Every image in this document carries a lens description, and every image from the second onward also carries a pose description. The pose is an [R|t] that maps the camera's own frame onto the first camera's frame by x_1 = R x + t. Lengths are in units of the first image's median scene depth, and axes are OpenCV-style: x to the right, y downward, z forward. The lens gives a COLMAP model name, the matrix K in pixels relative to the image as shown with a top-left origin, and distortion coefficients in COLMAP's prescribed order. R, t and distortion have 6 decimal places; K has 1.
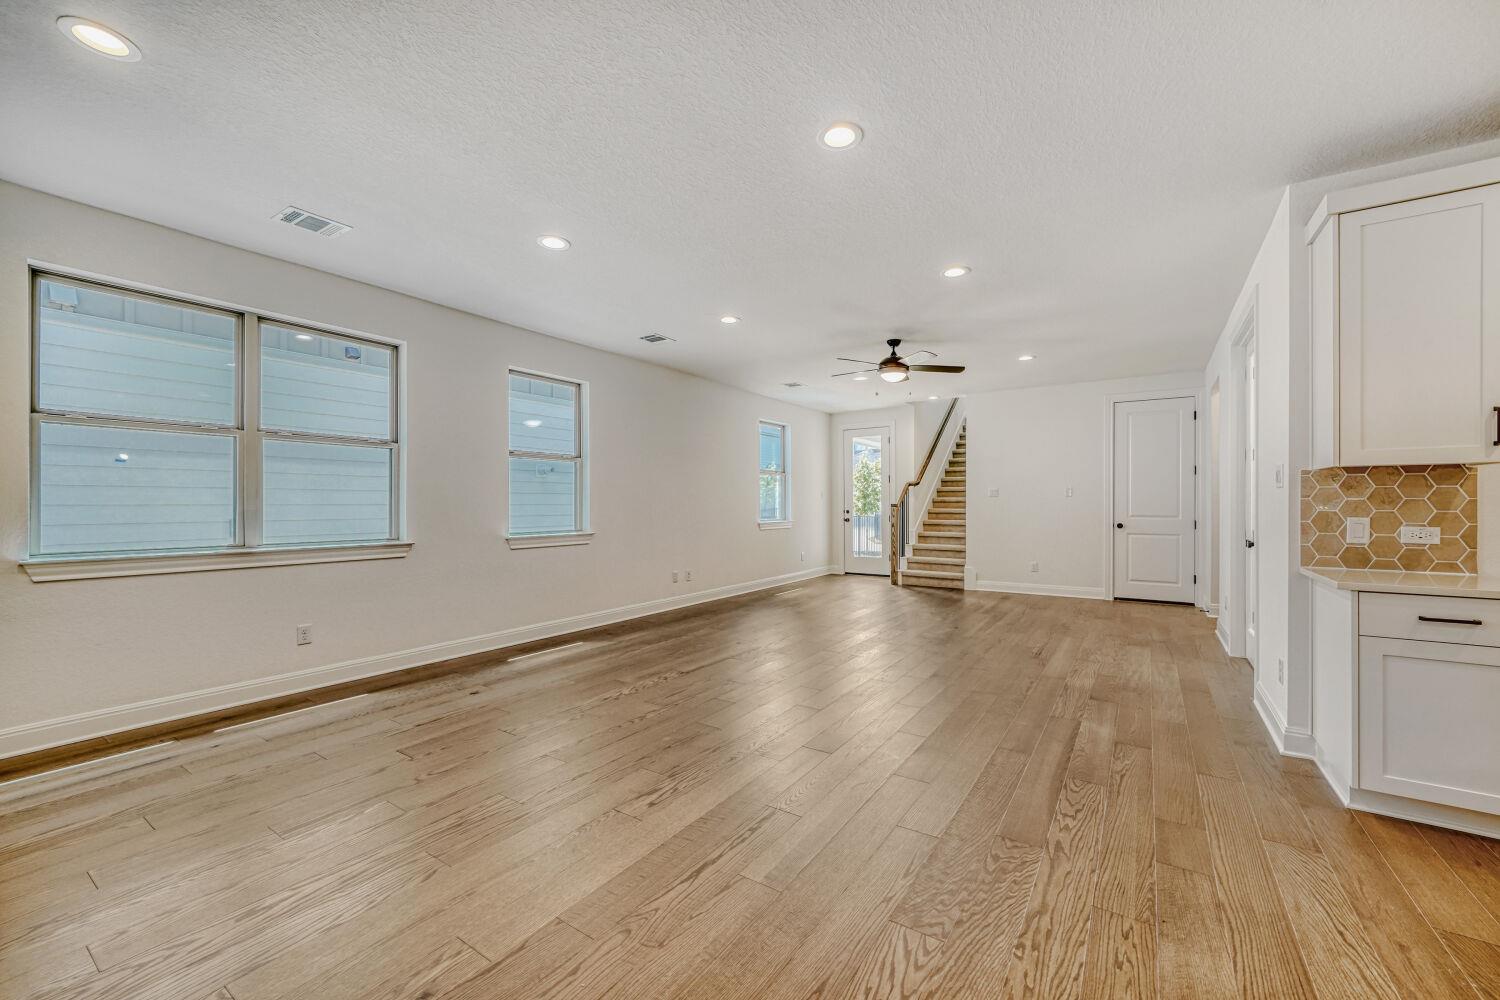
lens RADIAL K [[595.7, 0, 744.6], [0, 595.7, 504.3], [0, 0, 1]] dist [-0.010184, 0.003520]
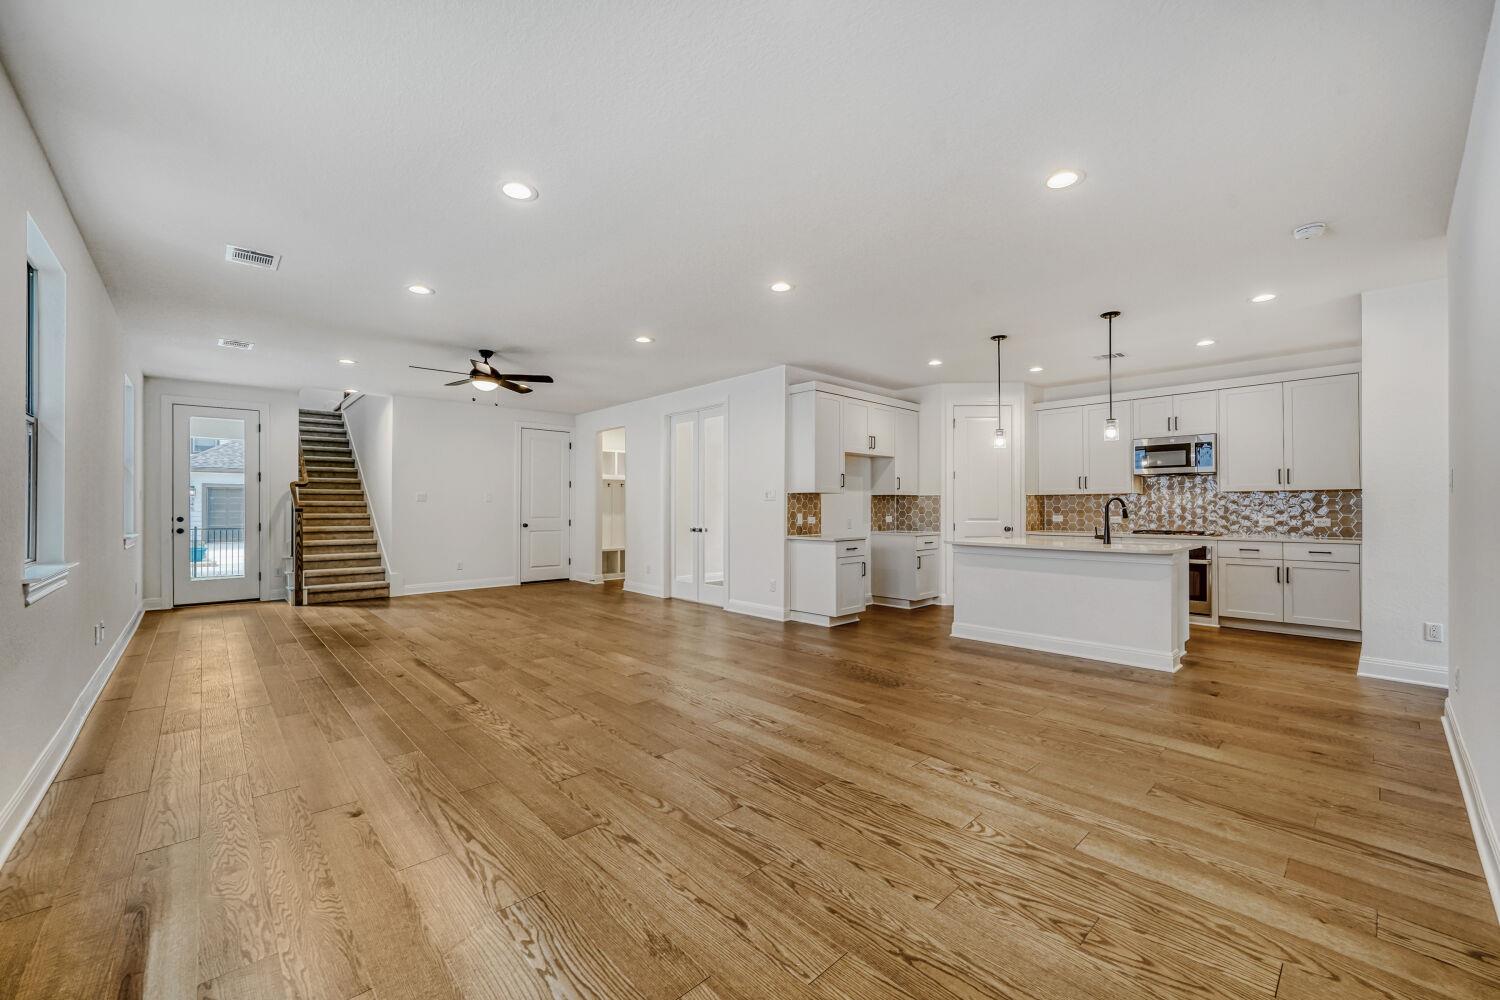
lens RADIAL K [[595.7, 0, 754.9], [0, 595.7, 503.5], [0, 0, 1]] dist [-0.010184, 0.003520]
pose [[0.223127, 0.008000, 0.974757, -1.307288], [0.001065, 0.999964, -0.008451, 0.001730], [-0.974789, 0.002923, 0.223110, 0.621195]]
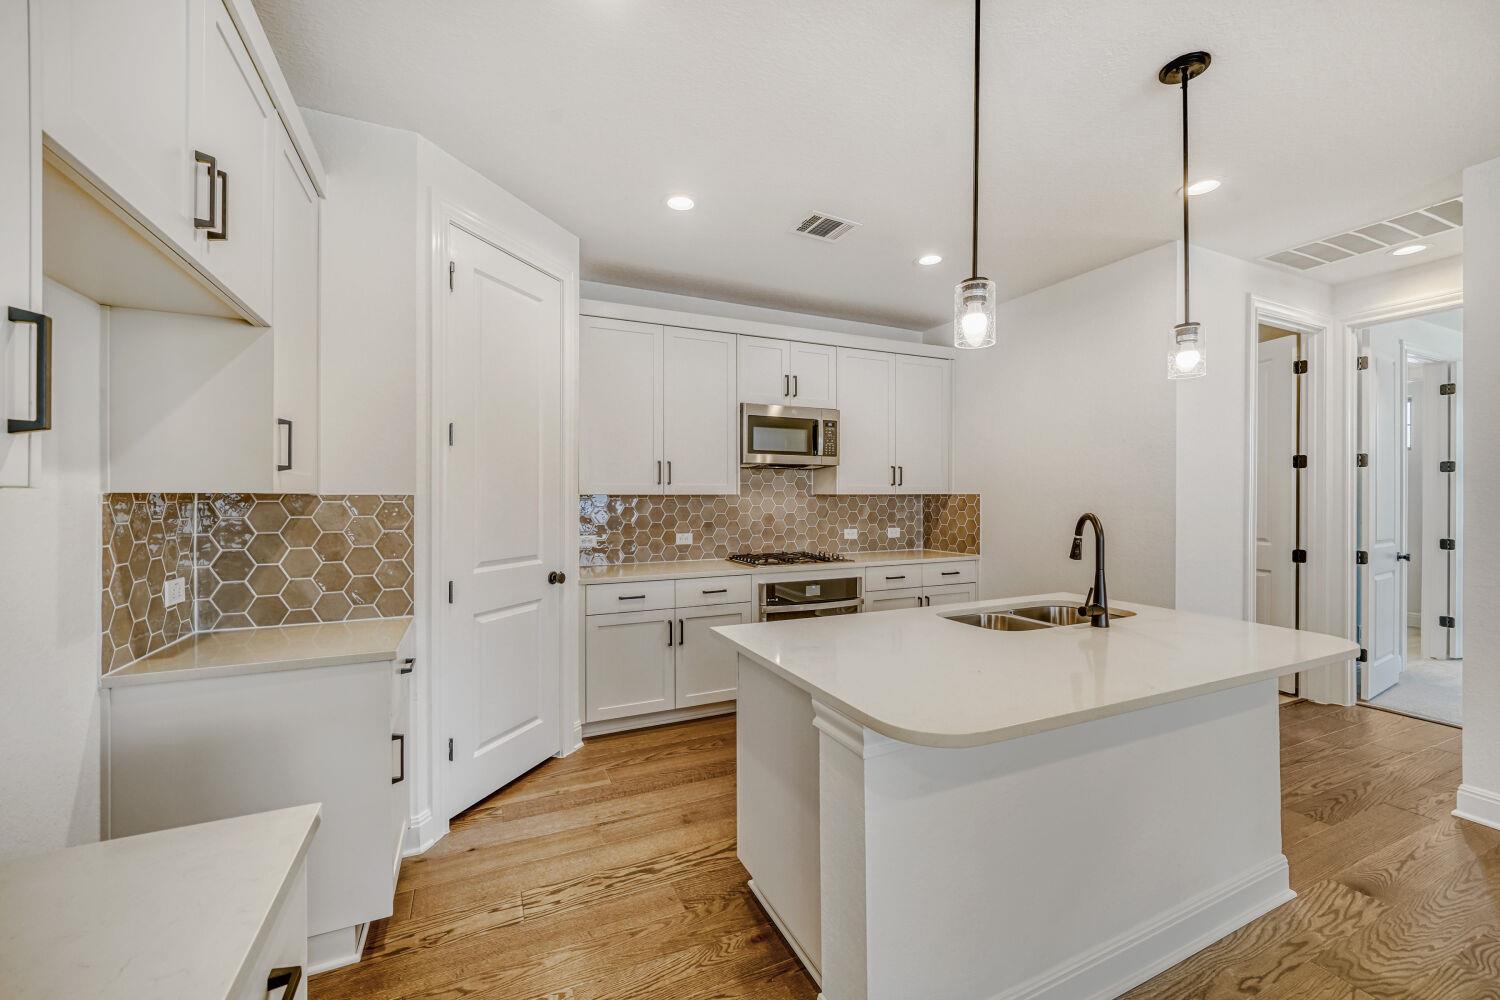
lens RADIAL K [[595.7, 0, 750.6], [0, 595.7, 493.7], [0, 0, 1]] dist [-0.010184, 0.003520]
pose [[-0.854601, 0.004224, 0.519268, 0.627176], [0.001791, 0.999985, -0.005186, -0.053607], [-0.519282, -0.003502, -0.854596, 0.861454]]
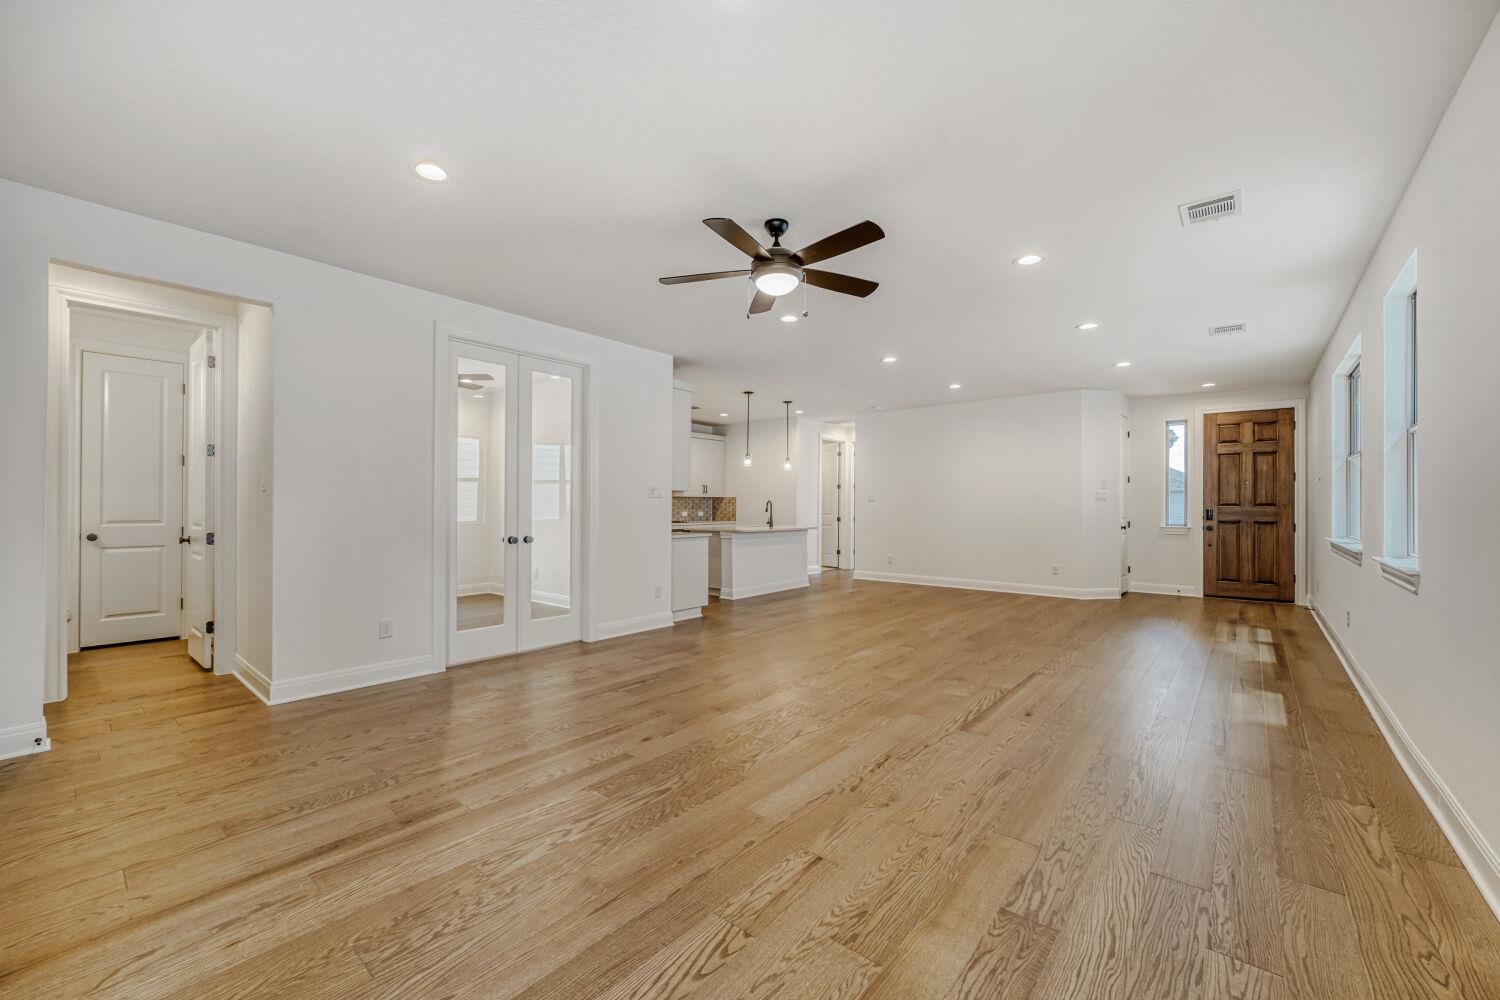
lens RADIAL K [[595.7, 0, 750.7], [0, 595.7, 505.3], [0, 0, 1]] dist [-0.010184, 0.003520]
pose [[-0.994787, -0.002605, 0.101942, 0.427835], [-0.002713, 0.999996, -0.000917, -0.001824], [-0.101939, -0.001189, -0.994790, 3.136465]]
